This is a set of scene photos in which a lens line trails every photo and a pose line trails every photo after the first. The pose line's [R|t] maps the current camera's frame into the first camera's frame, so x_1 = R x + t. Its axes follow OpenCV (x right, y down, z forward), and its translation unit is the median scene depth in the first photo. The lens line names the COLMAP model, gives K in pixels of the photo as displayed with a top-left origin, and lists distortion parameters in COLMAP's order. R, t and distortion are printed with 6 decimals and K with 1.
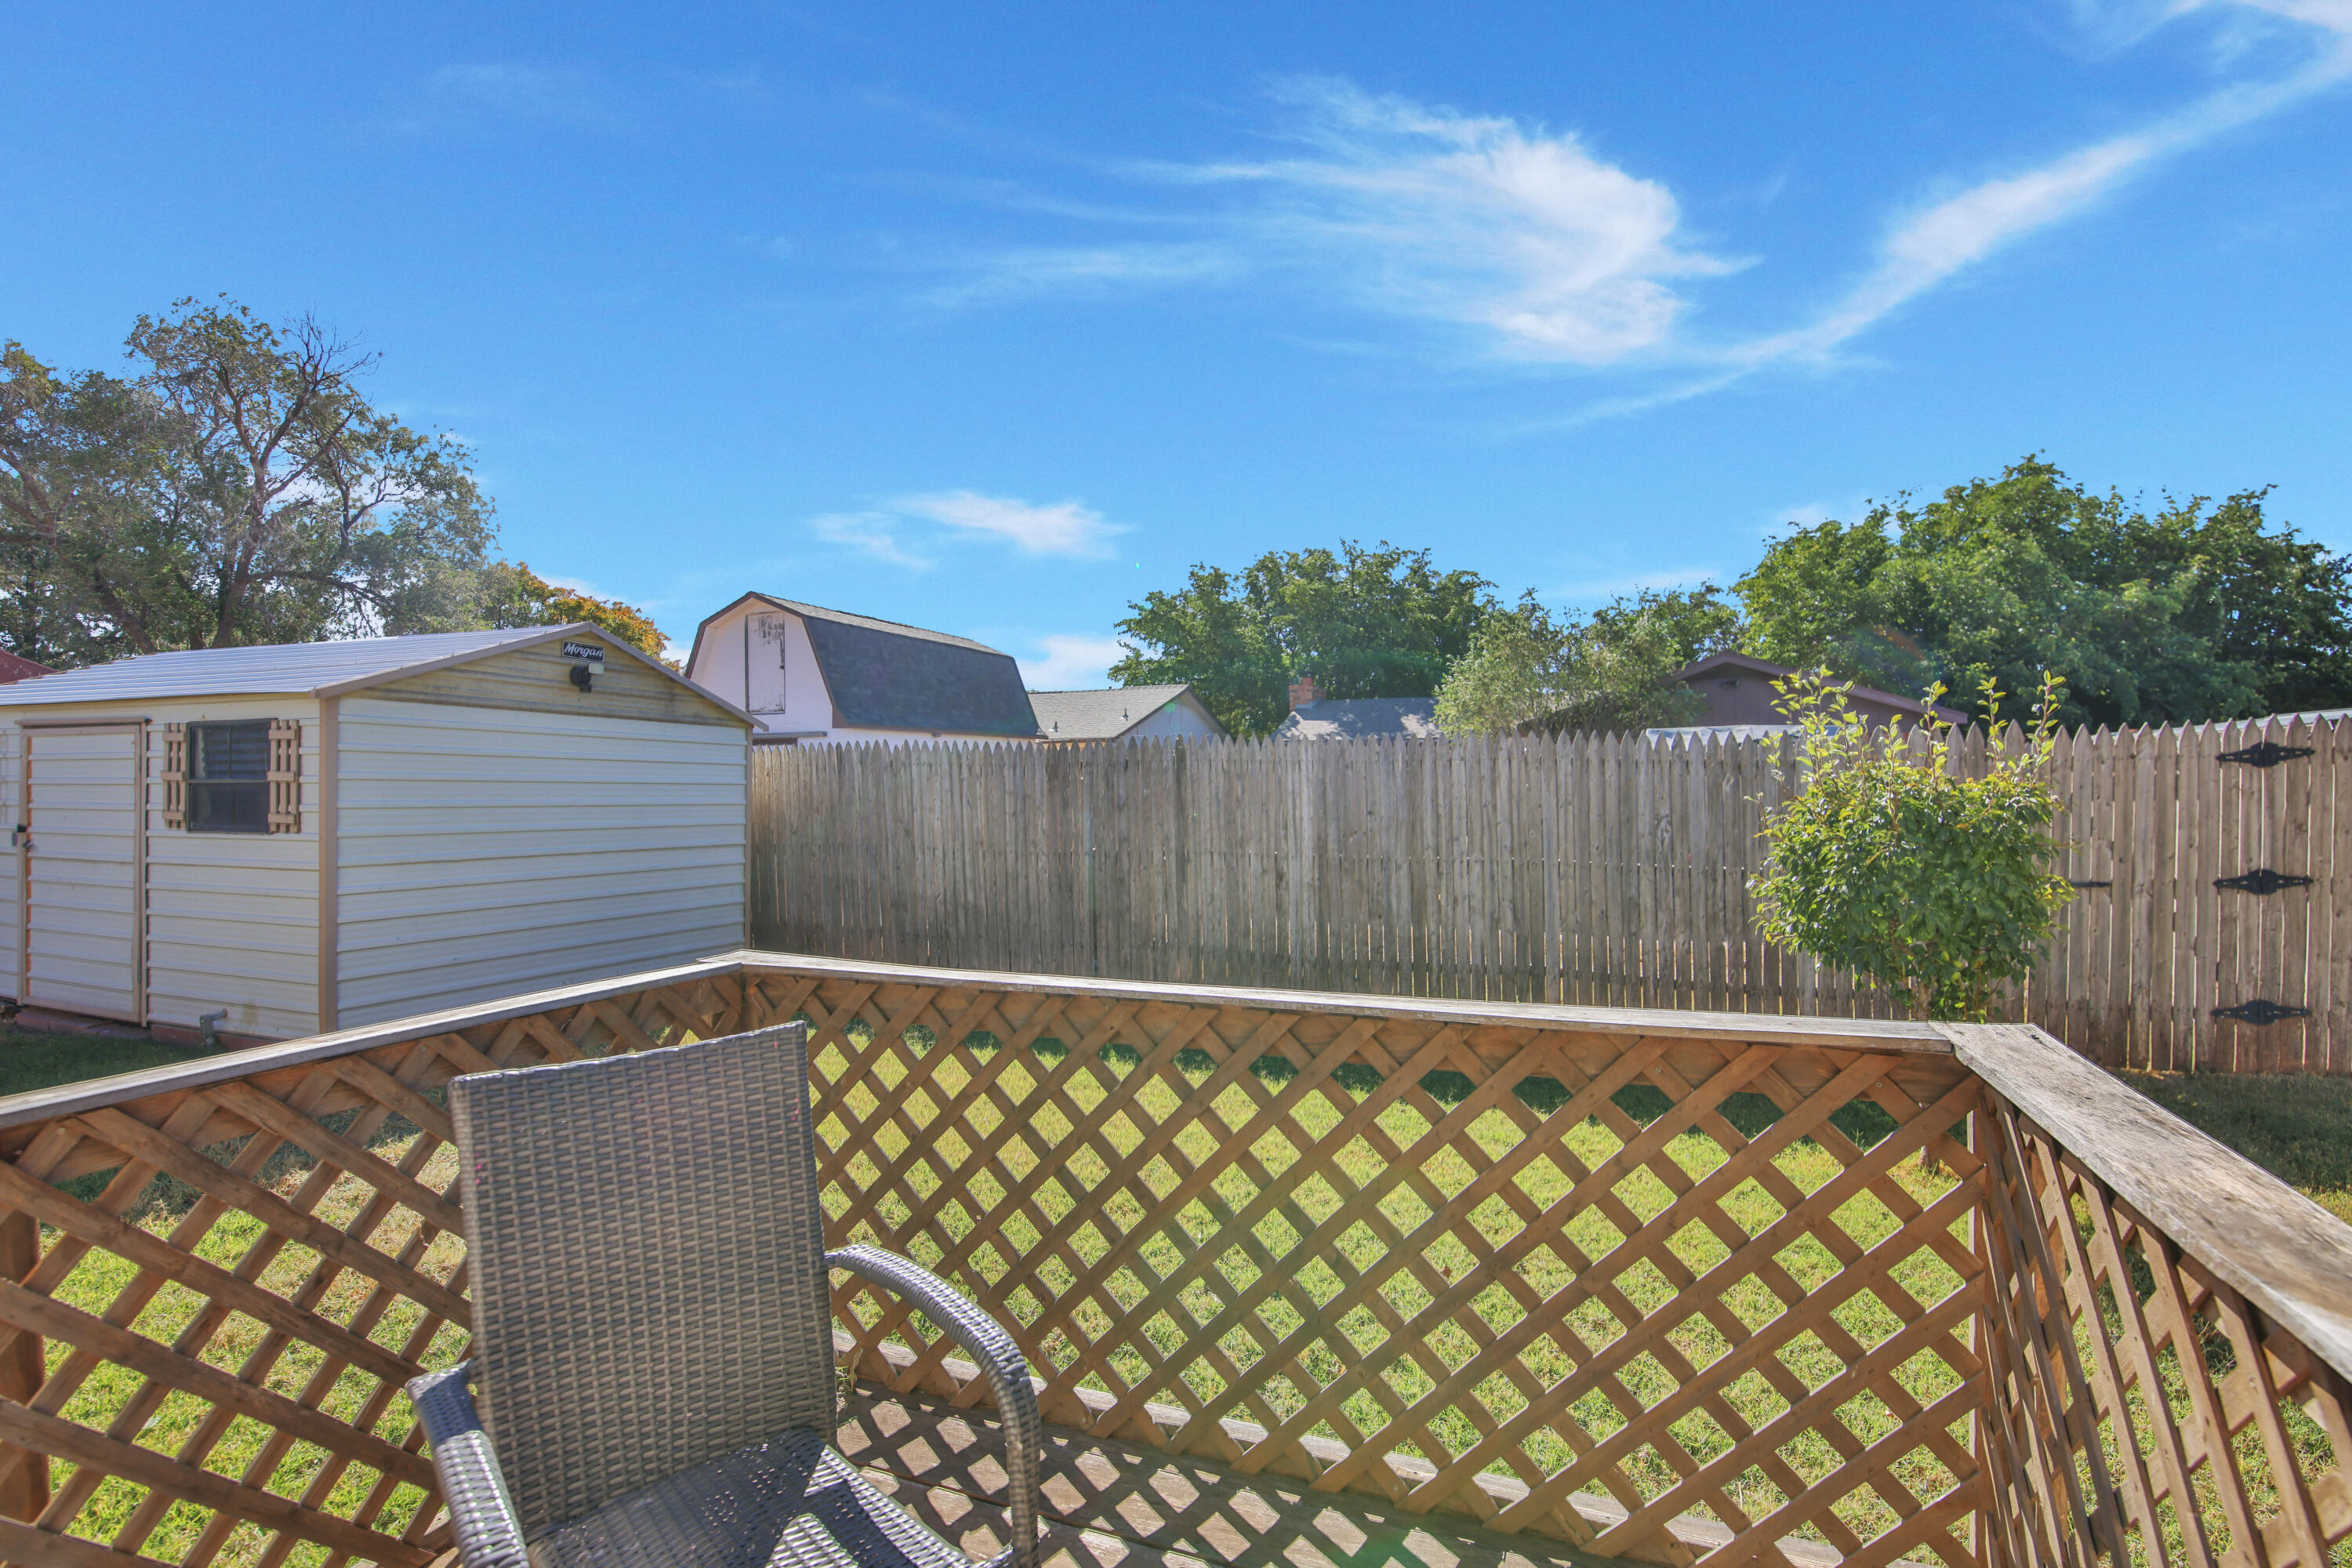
lens RADIAL K [[1086.2, 0, 1176.0], [0, 1086.2, 784.0], [0, 0, 1]] dist [-0.009393, -0.005490]
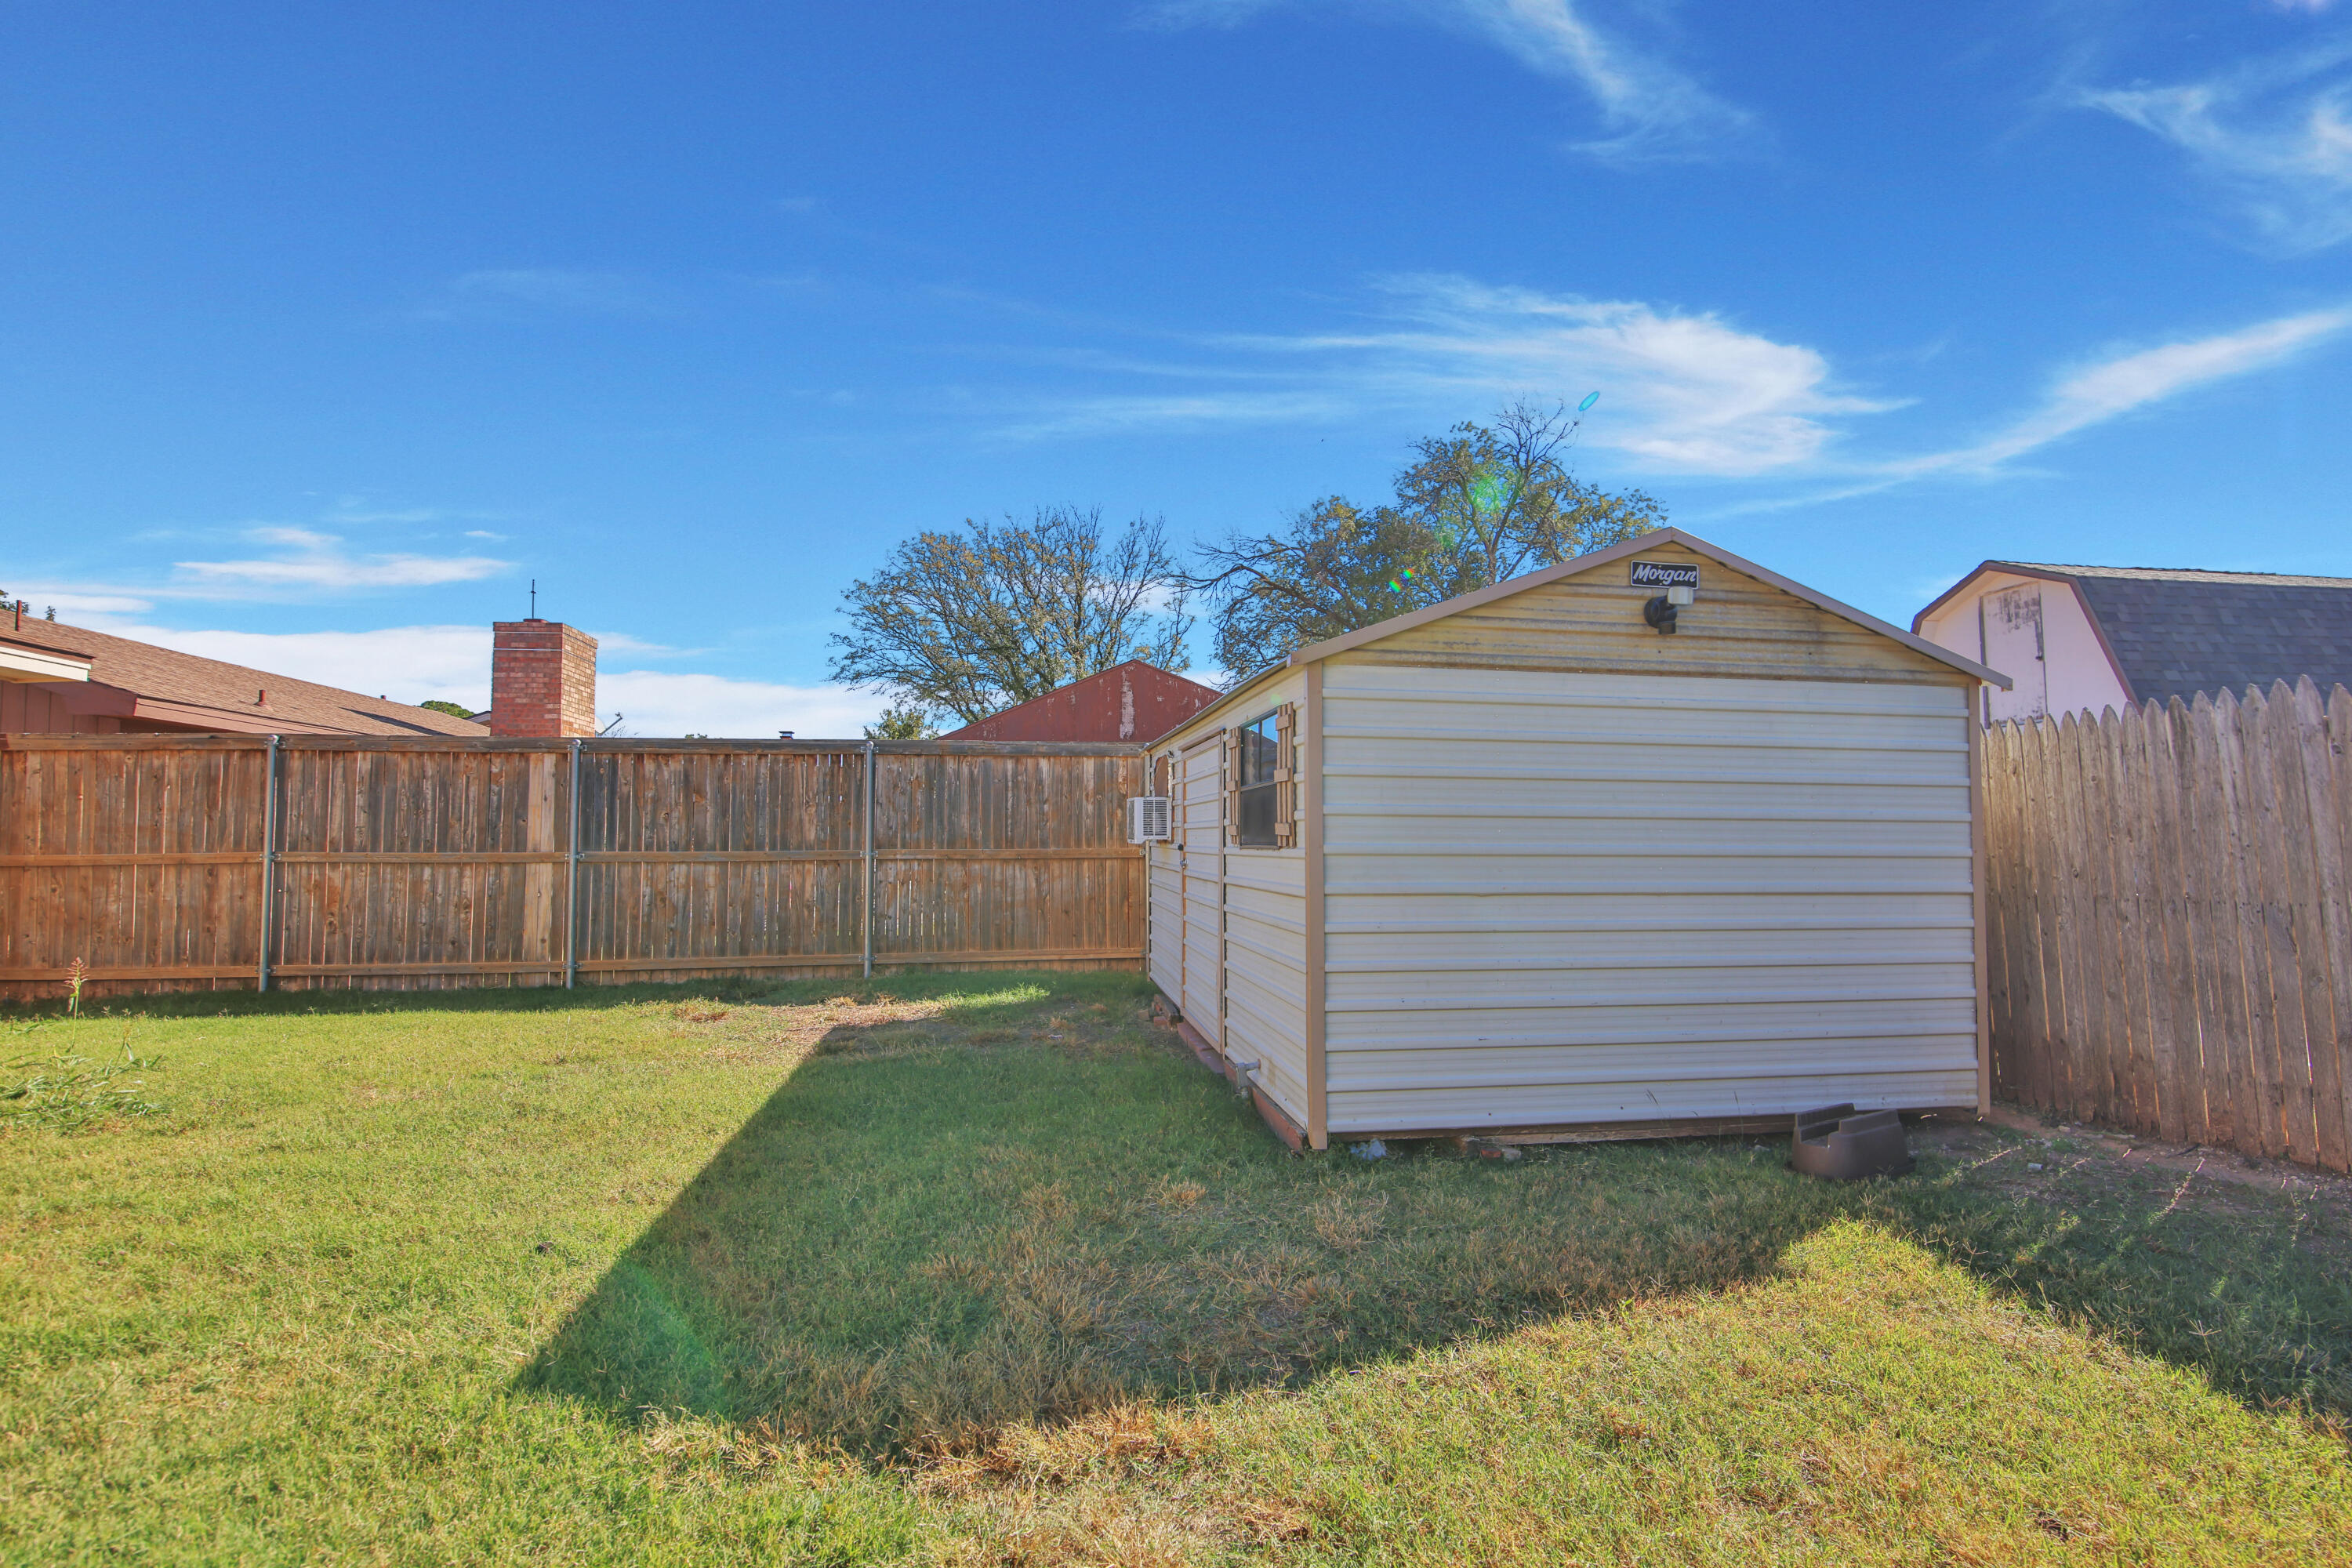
lens RADIAL K [[1086.2, 0, 1176.0], [0, 1086.2, 784.0], [0, 0, 1]] dist [-0.009393, -0.005490]
pose [[0.517556, -0.040761, -0.854678, -0.155482], [0.001223, 0.998899, -0.046899, 0.029201], [0.855649, 0.023228, 0.517036, 0.421930]]
